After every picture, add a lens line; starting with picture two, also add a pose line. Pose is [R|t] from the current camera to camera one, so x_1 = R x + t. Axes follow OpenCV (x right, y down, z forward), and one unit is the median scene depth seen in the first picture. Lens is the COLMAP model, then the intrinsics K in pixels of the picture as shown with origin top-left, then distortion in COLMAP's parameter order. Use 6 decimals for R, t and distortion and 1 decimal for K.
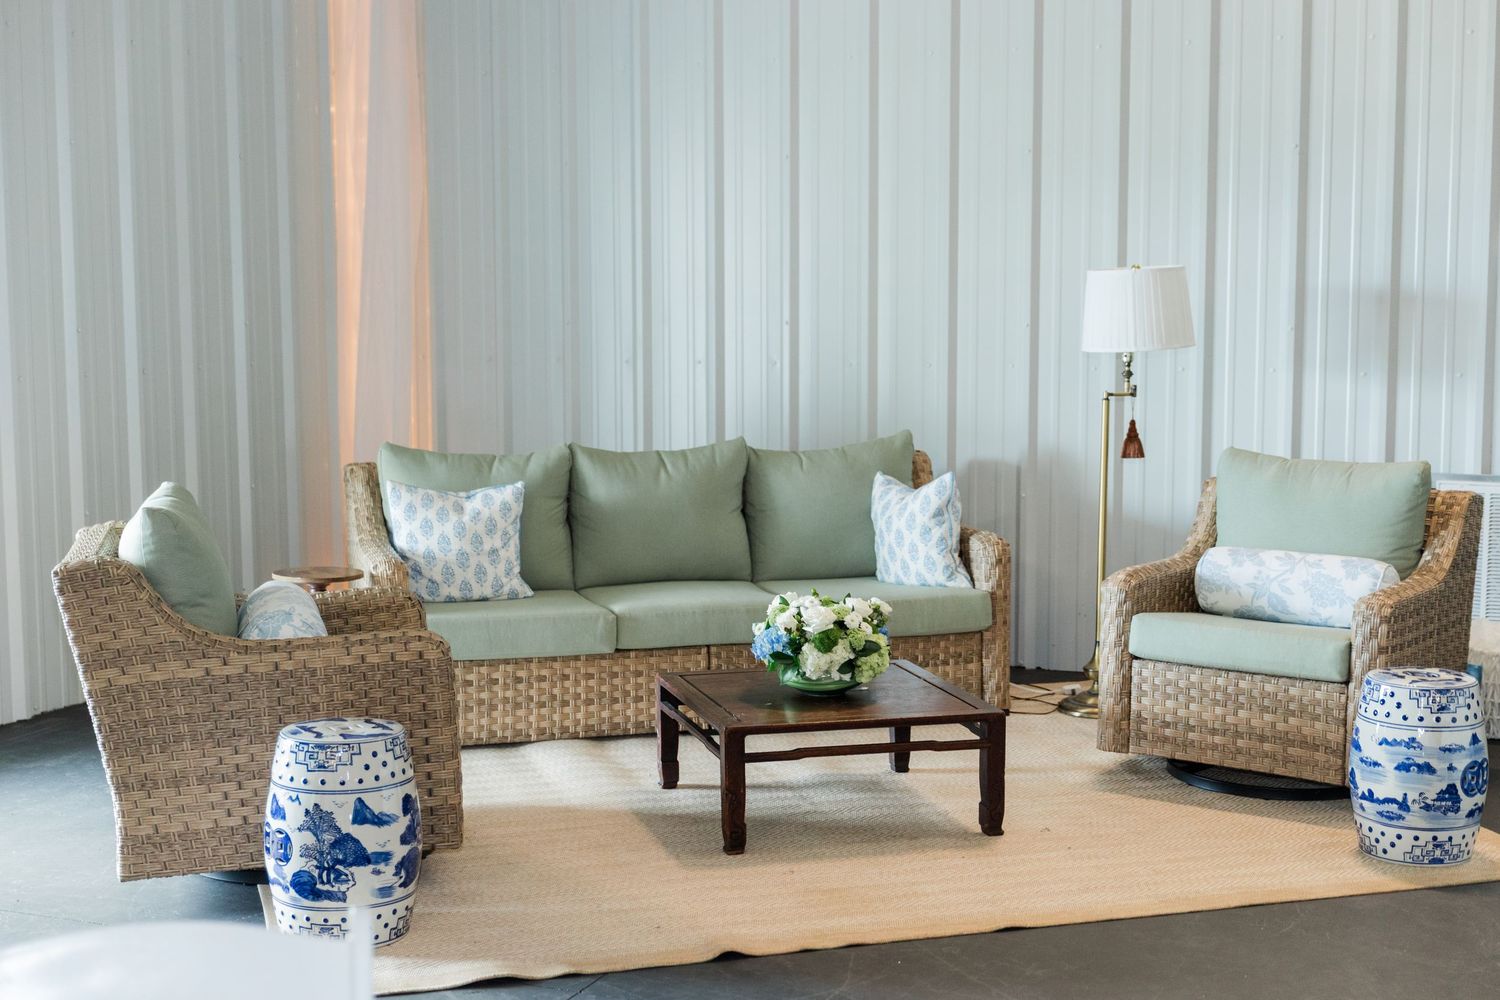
lens RADIAL K [[2115.7, 0, 746.9], [0, 2115.7, 501.9], [0, 0, 1]] dist [0.011272, 0.000000]
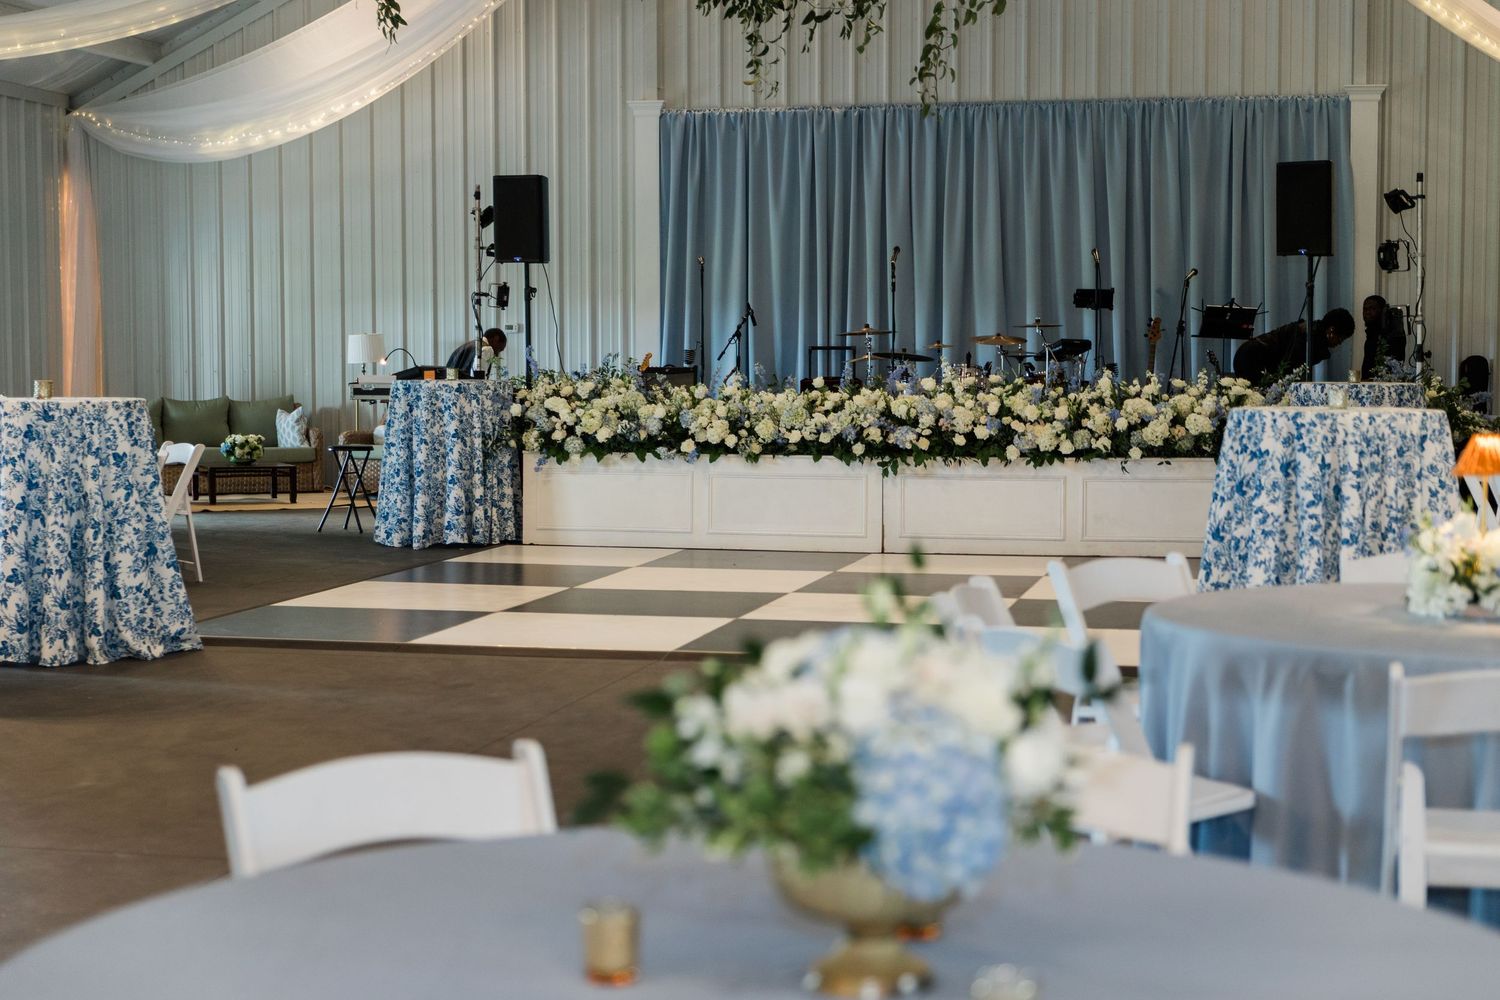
lens RADIAL K [[2253.7, 0, 750.4], [0, 2253.7, 507.3], [0, 0, 1]] dist [-0.066429, 0.000000]
pose [[0.985065, -0.010013, 0.171890, 0.169443], [0.016187, 0.999272, -0.034554, 0.232564], [-0.171418, 0.036820, 0.984510, -2.029091]]
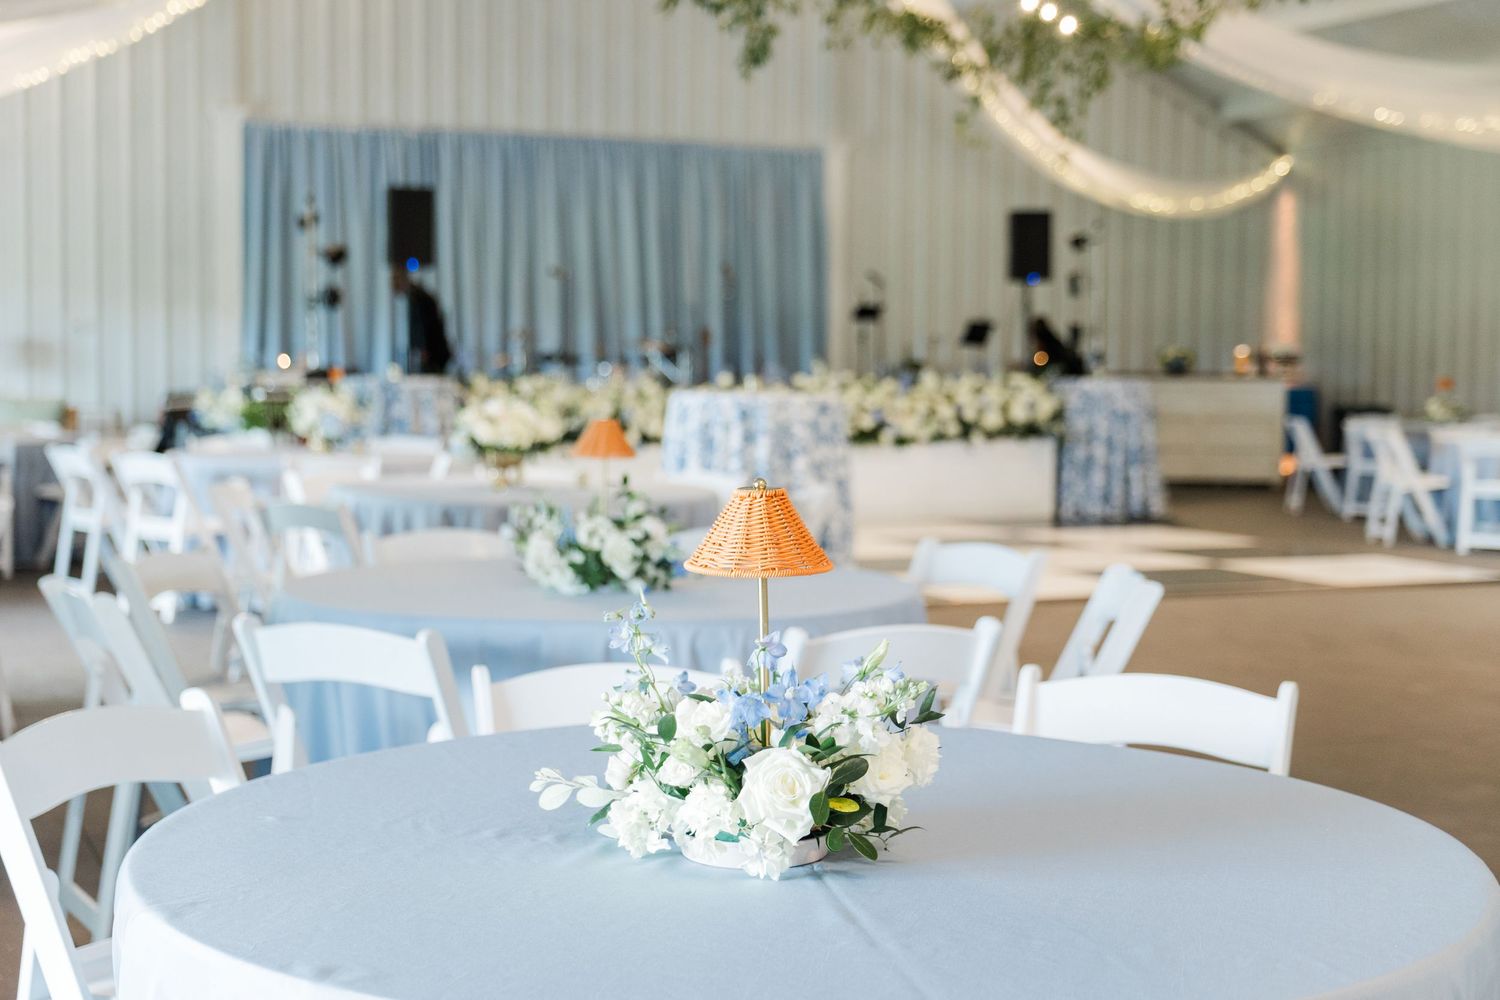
lens RADIAL K [[2092.9, 0, 764.8], [0, 2092.9, 499.0], [0, 0, 1]] dist [-0.025216, 0.000000]
pose [[0.683967, -0.041275, 0.728345, -1.016907], [0.067083, 0.997726, -0.006455, 0.189620], [-0.726422, 0.053275, 0.685181, -1.549129]]
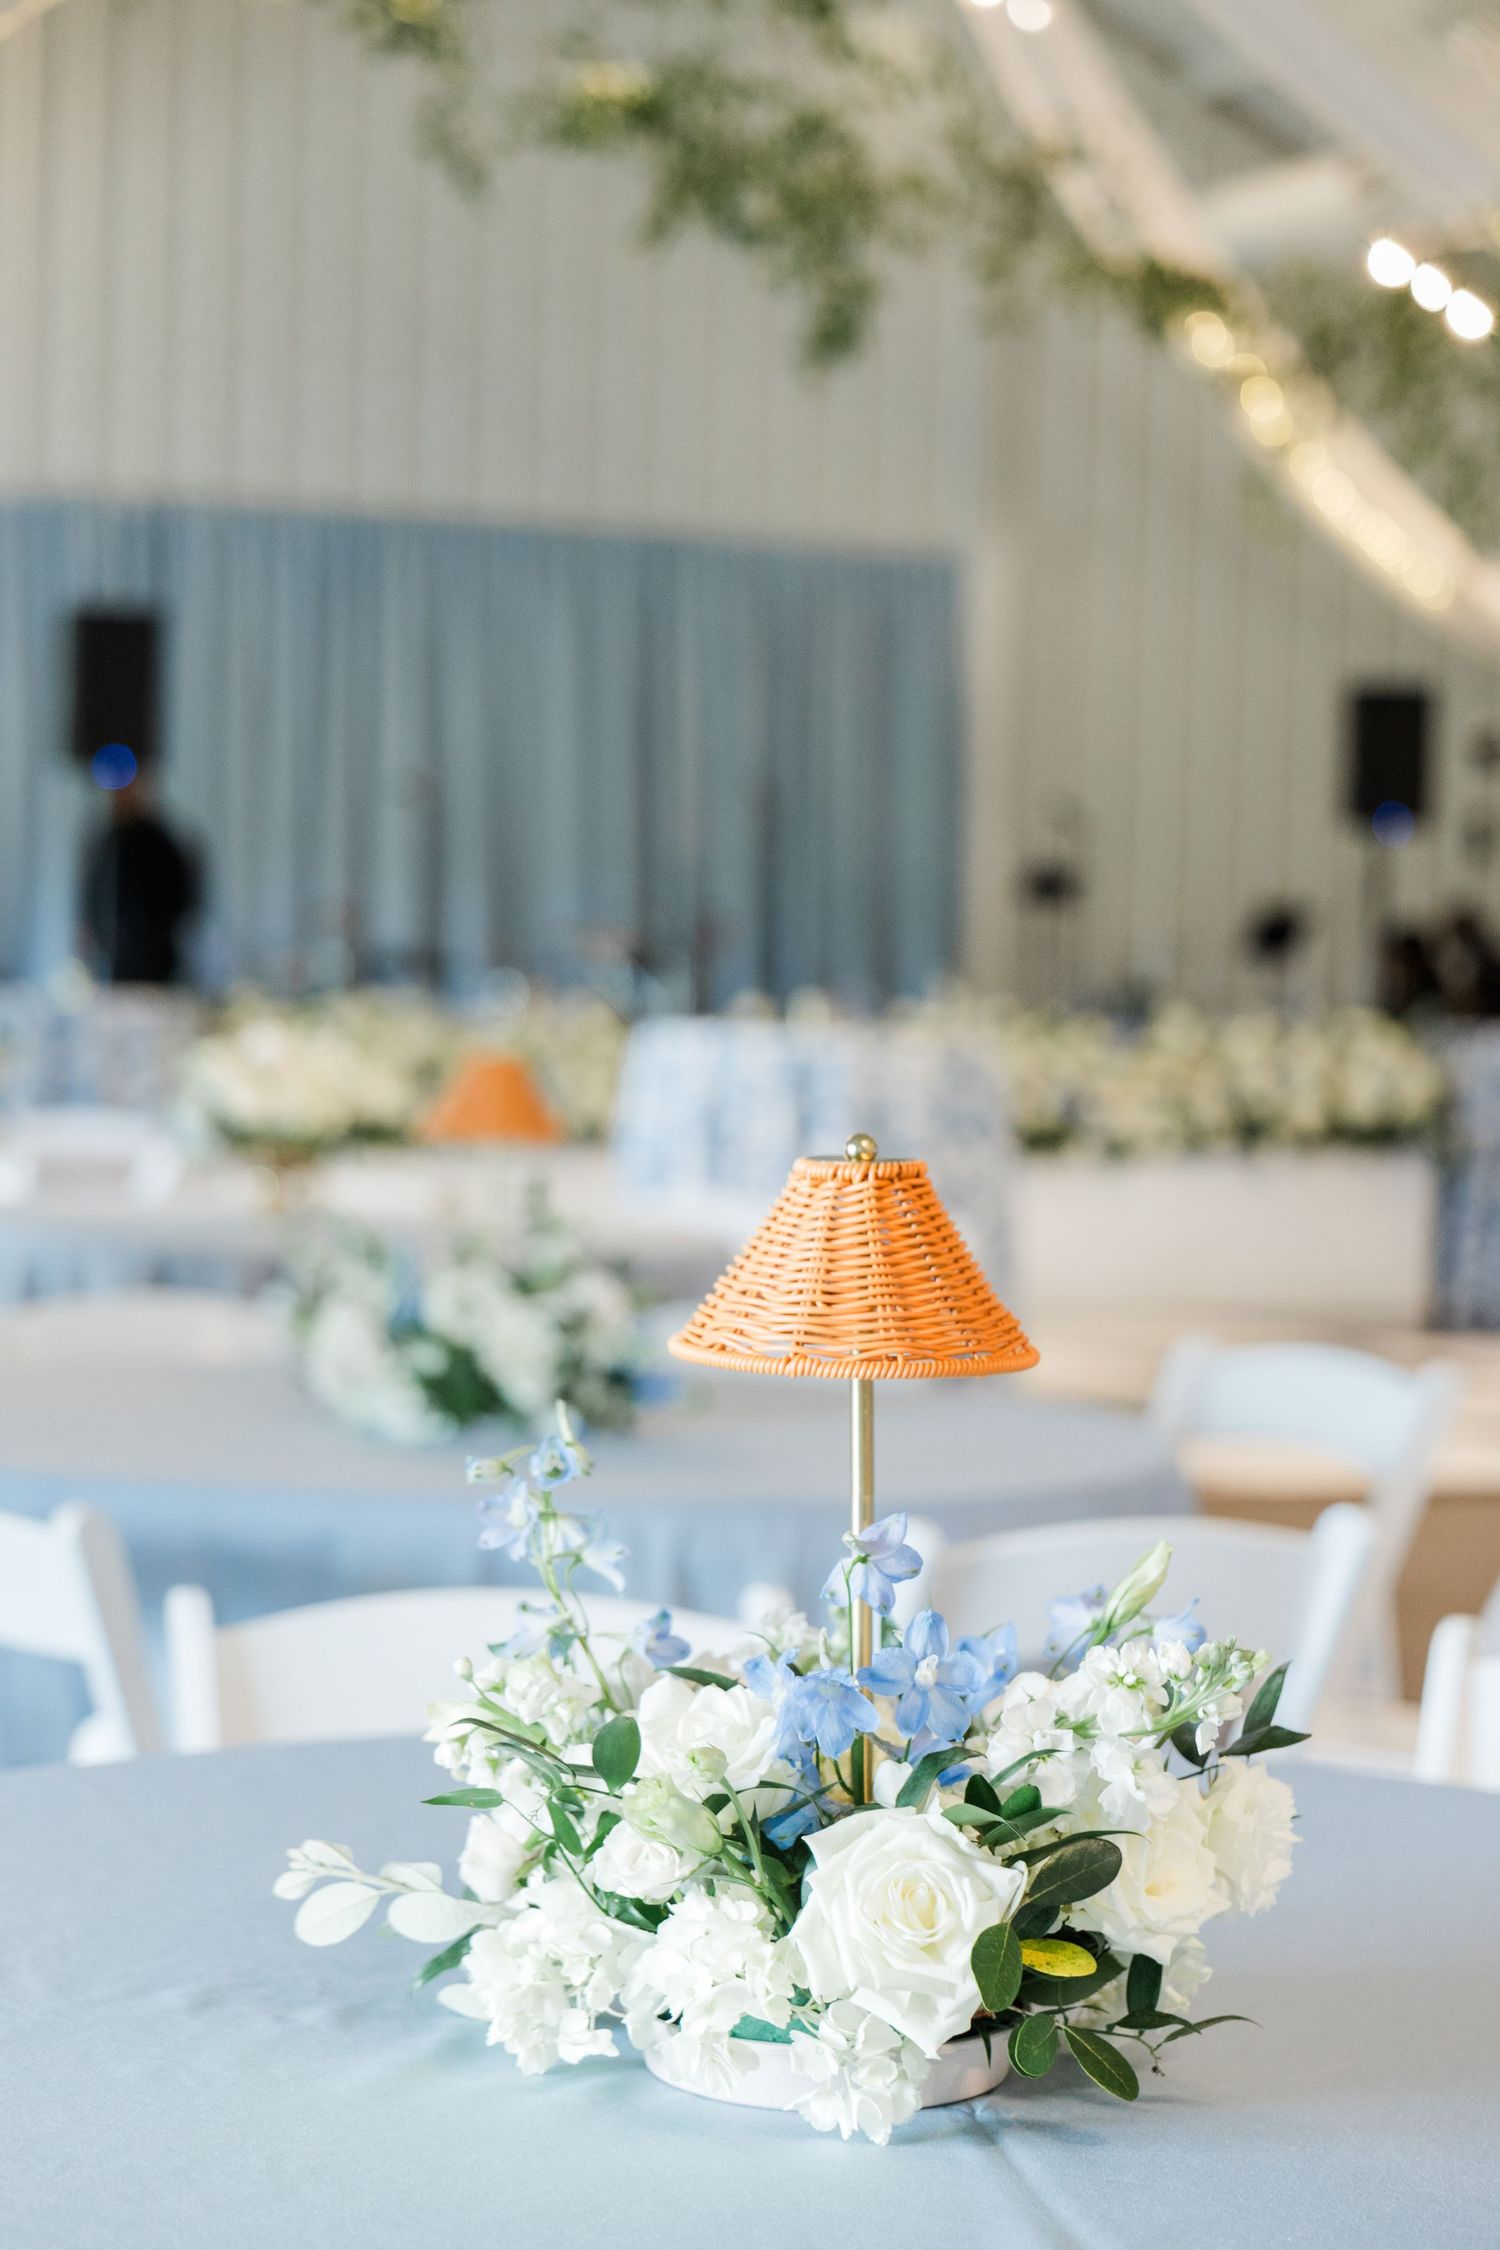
lens RADIAL K [[4260.9, 0, 740.3], [0, 4260.9, 1114.2], [0, 0, 1]] dist [-0.014605, 0.000000]
pose [[0.699377, 0.000839, 0.714753, -0.991766], [0.043705, 0.998078, -0.043937, 0.192590], [-0.713416, 0.061967, 0.697996, -1.522853]]
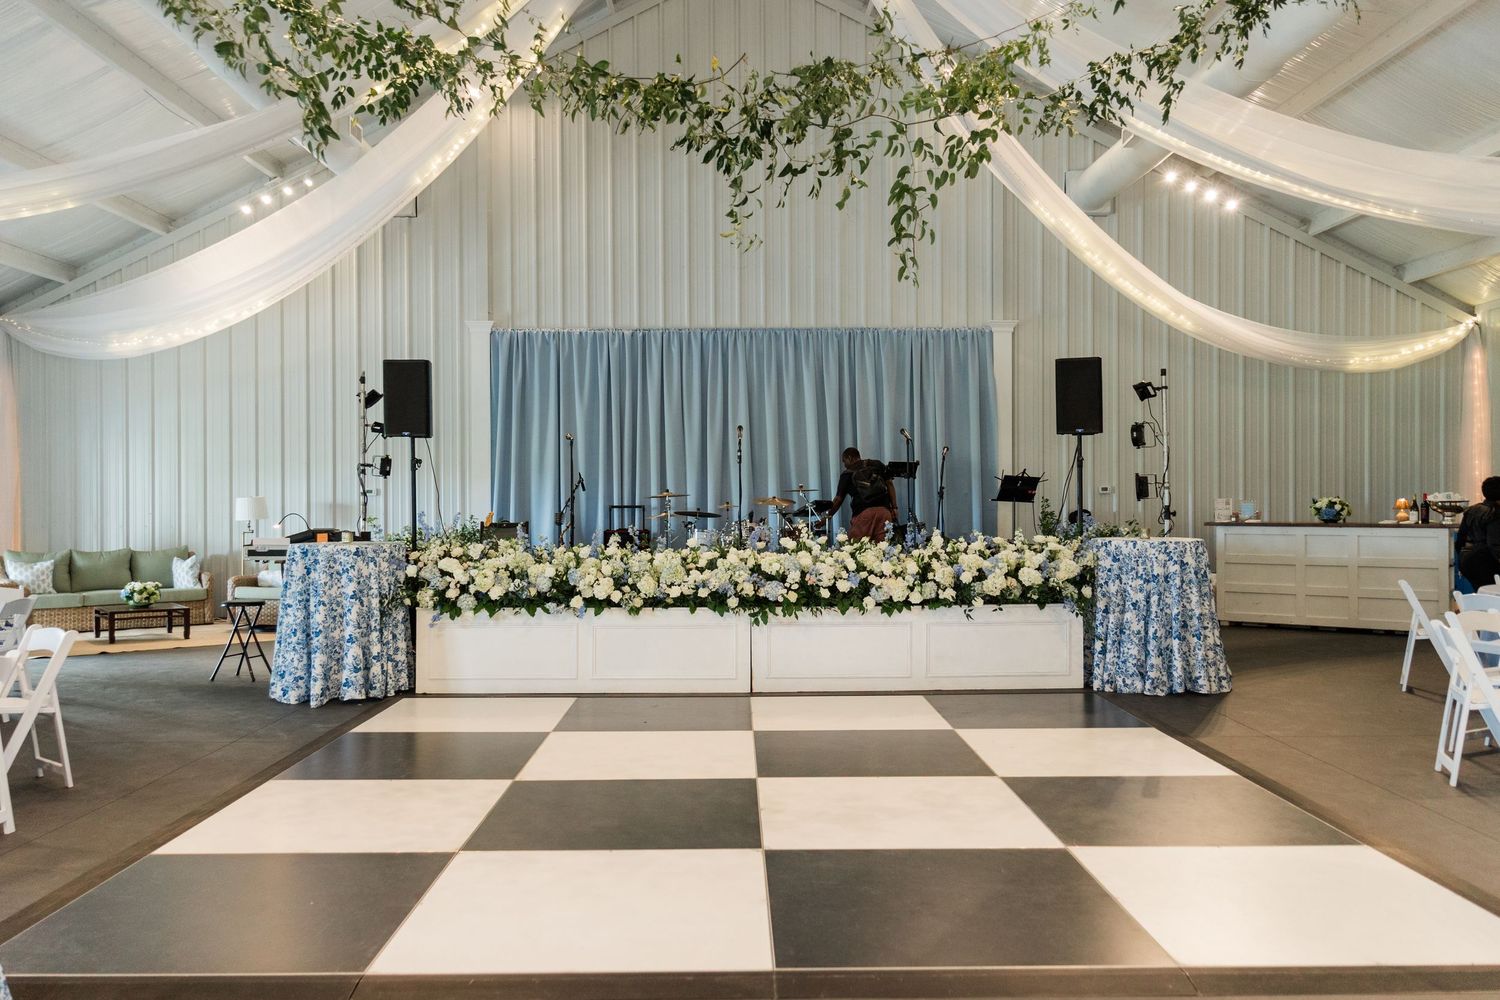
lens RADIAL K [[1168.9, 0, 744.7], [0, 1168.9, 490.9], [0, 0, 1]] dist [0.002604, -0.014814]
pose [[0.914328, 0.000949, 0.404973, 0.145137], [0.044747, 0.993637, -0.103356, 0.120977], [-0.402495, 0.112622, 0.908468, -1.130341]]
